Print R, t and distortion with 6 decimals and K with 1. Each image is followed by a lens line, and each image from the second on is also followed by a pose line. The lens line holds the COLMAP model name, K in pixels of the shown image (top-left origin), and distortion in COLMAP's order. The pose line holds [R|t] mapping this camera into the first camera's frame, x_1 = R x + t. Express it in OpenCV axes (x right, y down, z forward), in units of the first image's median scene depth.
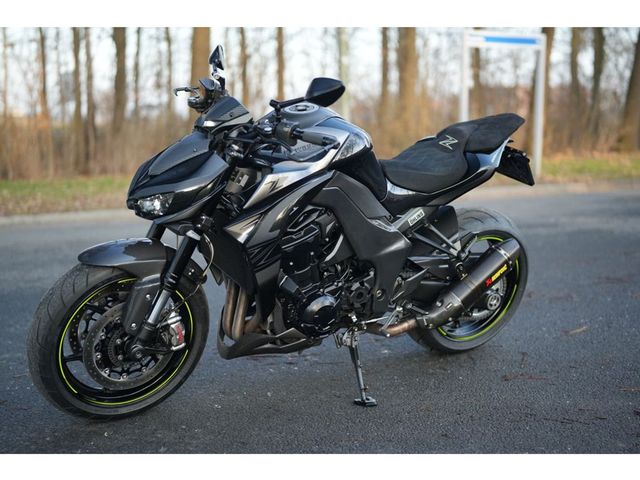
lens RADIAL K [[921.3, 0, 320.0], [0, 921.3, 240.0], [0, 0, 1]] dist [-0.053032, 0.780087]
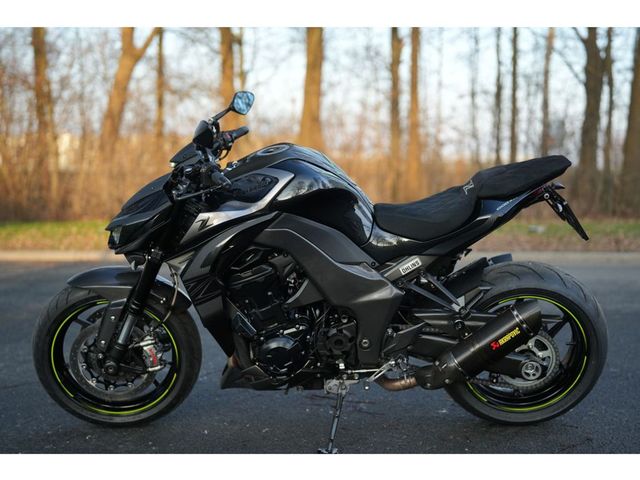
lens RADIAL K [[921.3, 0, 320.0], [0, 921.3, 240.0], [0, 0, 1]] dist [-0.053032, 0.780087]
pose [[0.837462, 0.052897, -0.543930, 0.594260], [-0.077384, 0.996754, -0.022211, -0.026007], [0.540989, 0.060692, 0.838837, 0.186936]]
